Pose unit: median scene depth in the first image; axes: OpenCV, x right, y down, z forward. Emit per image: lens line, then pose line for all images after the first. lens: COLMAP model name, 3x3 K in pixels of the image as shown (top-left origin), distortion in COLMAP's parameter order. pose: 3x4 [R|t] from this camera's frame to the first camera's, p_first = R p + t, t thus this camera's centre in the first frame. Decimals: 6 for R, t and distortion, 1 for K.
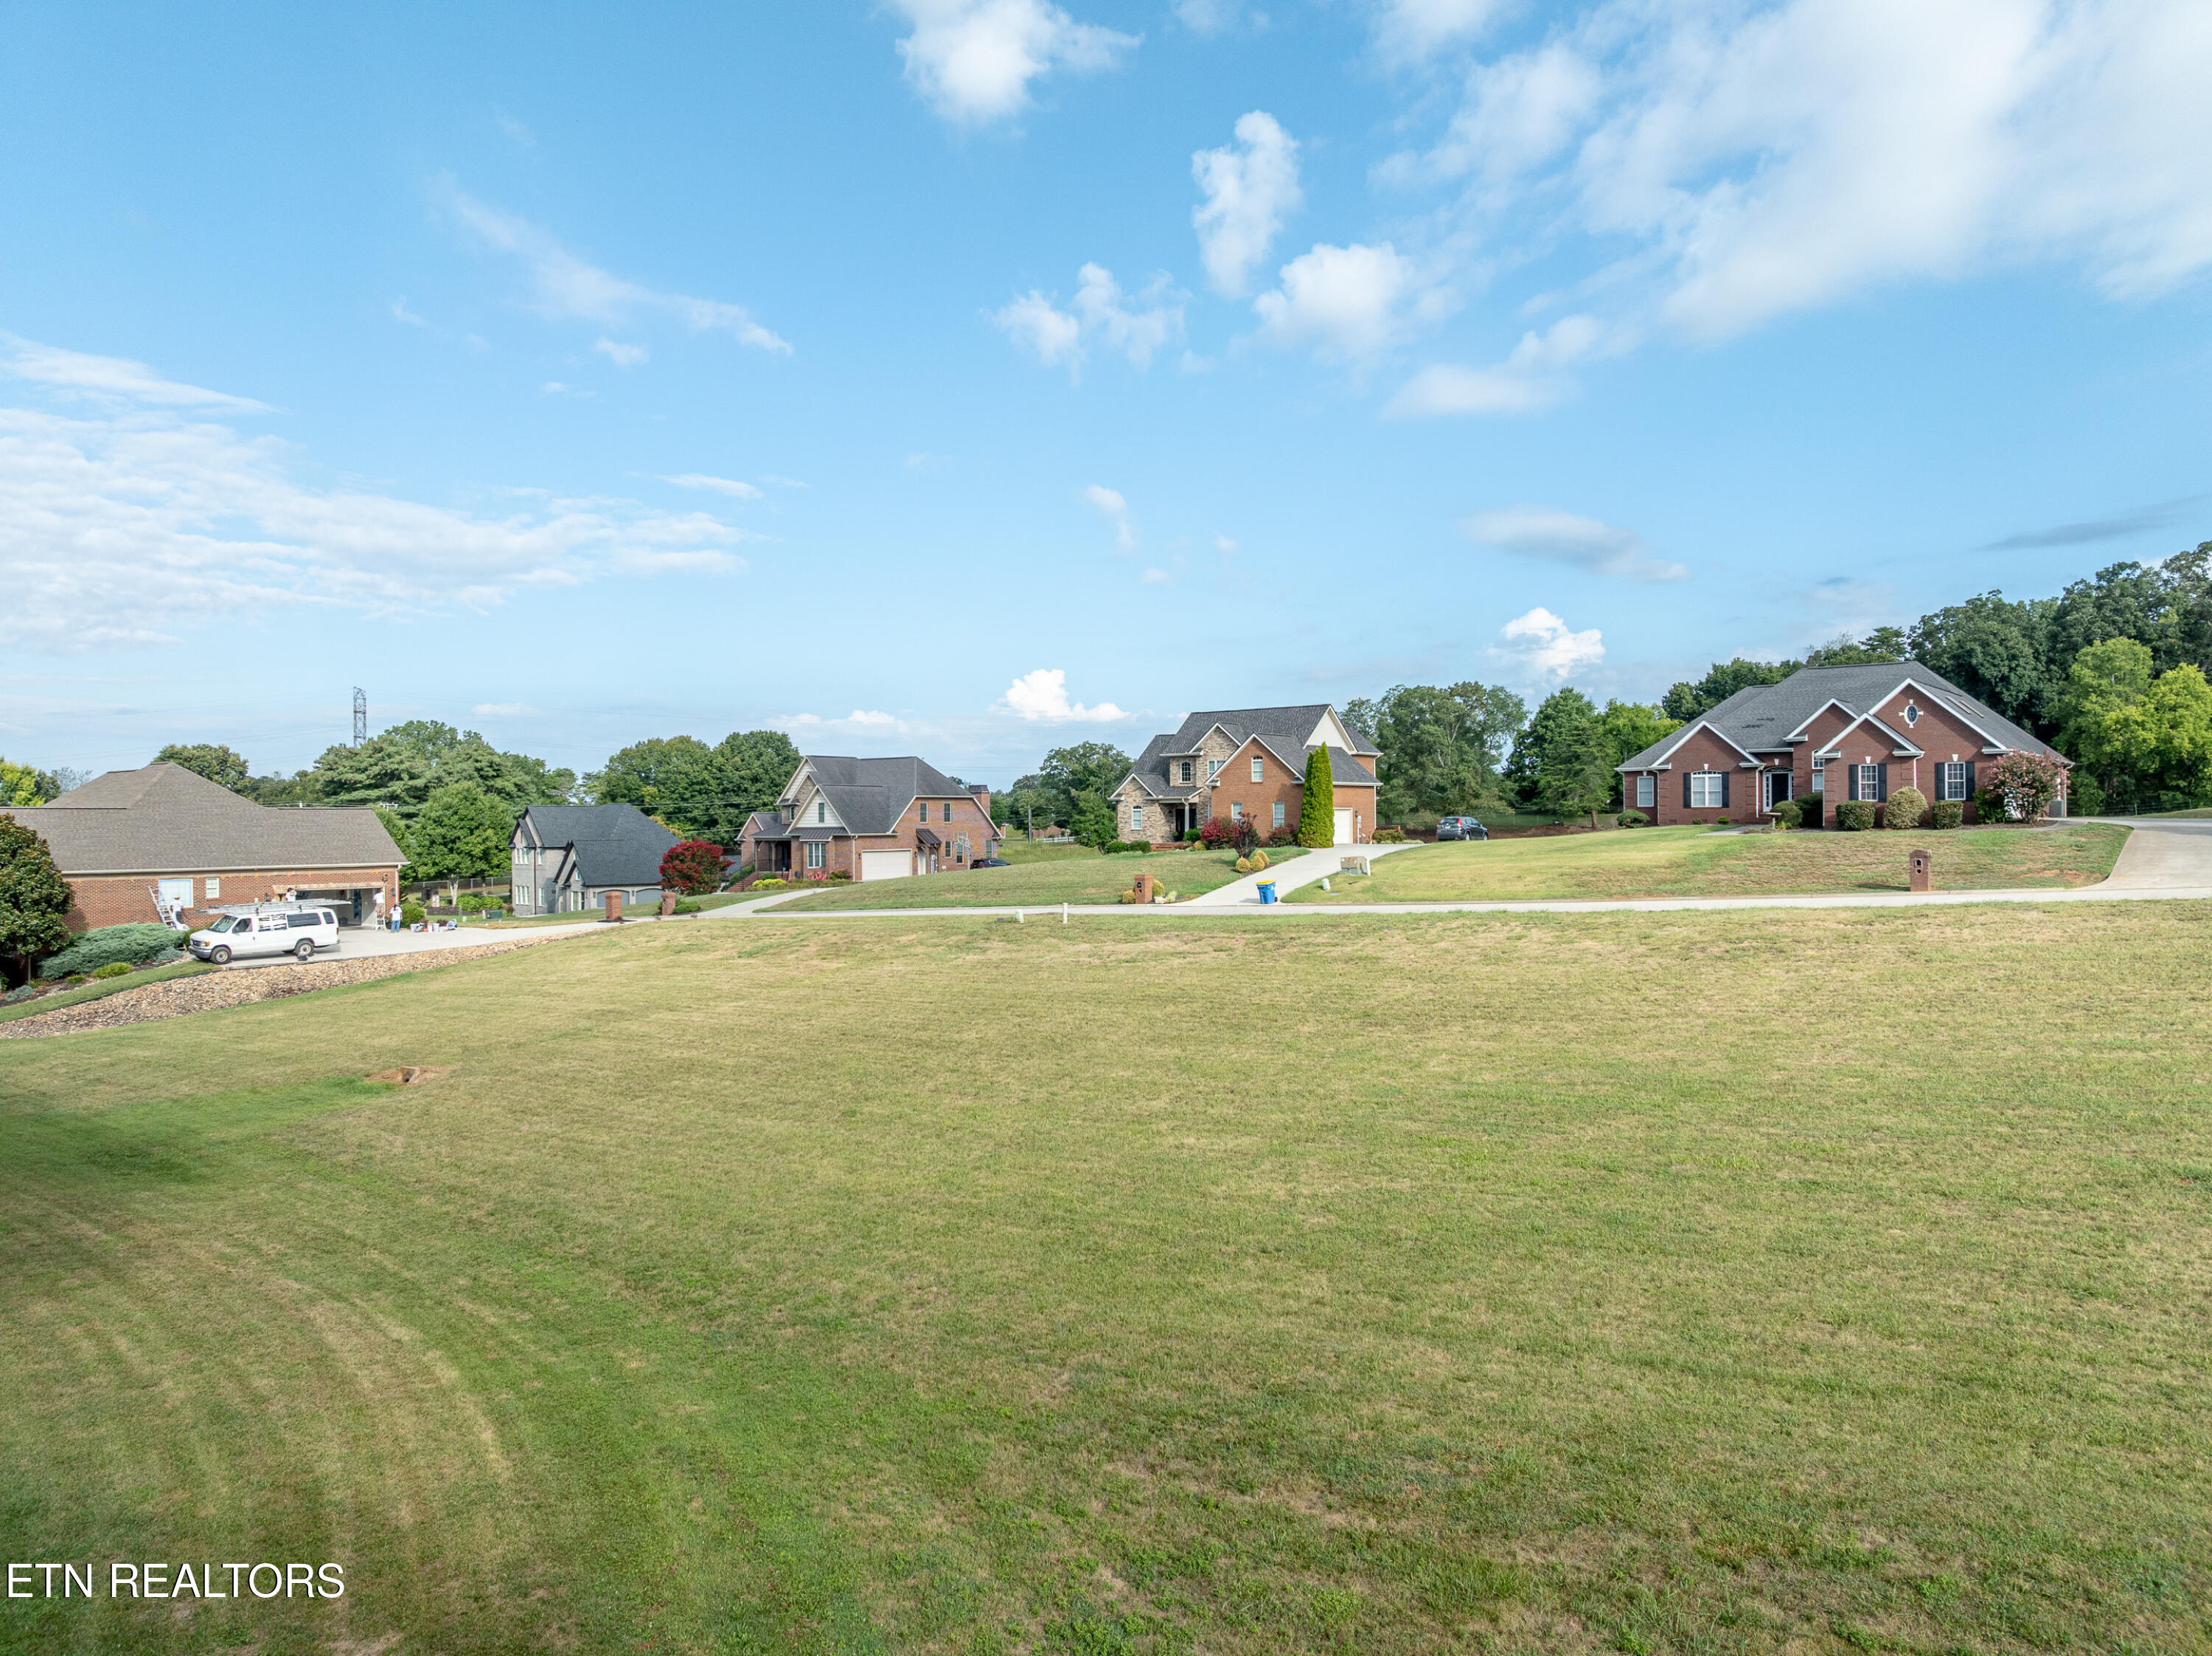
lens RADIAL K [[1553.1, 0, 1115.2], [0, 1553.1, 839.6], [0, 0, 1]] dist [-0.031209, -0.008262]
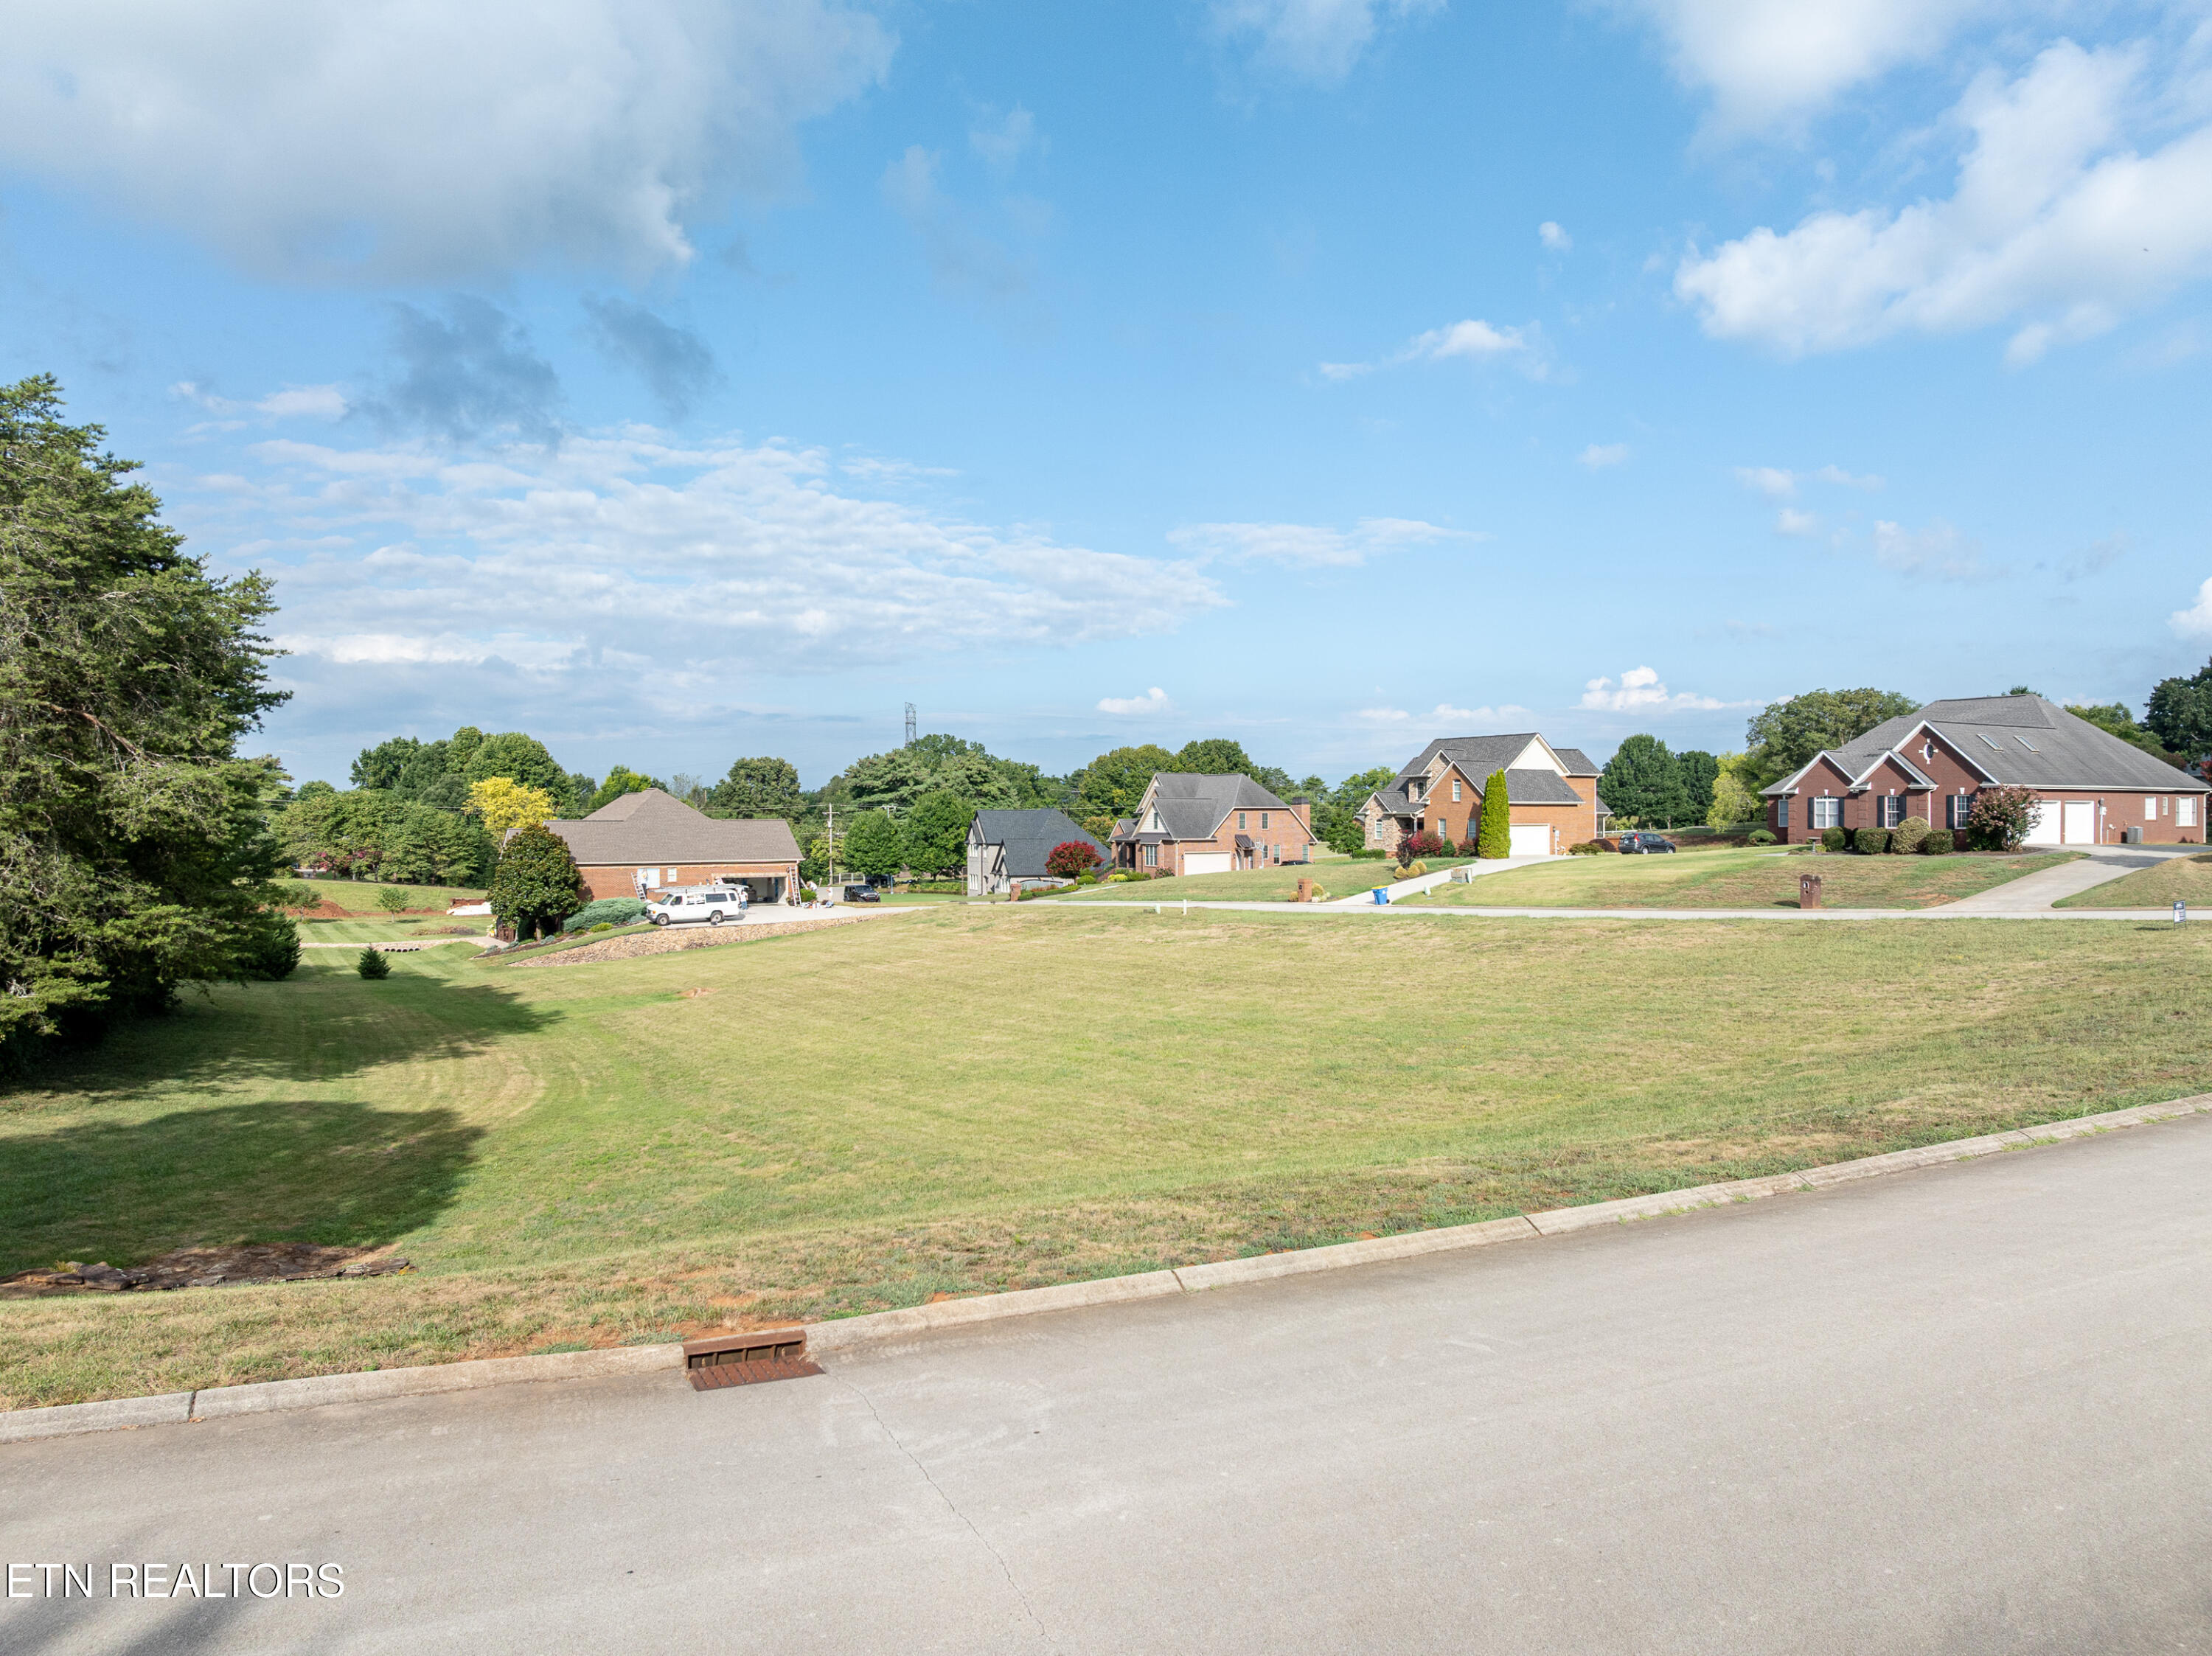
lens RADIAL K [[1553.1, 0, 1115.2], [0, 1553.1, 839.6], [0, 0, 1]] dist [-0.031209, -0.008262]
pose [[0.934558, 0.012589, -0.355589, 0.277901], [-0.010568, 0.999915, 0.007625, -0.014939], [0.355655, -0.003368, 0.934611, -0.199338]]
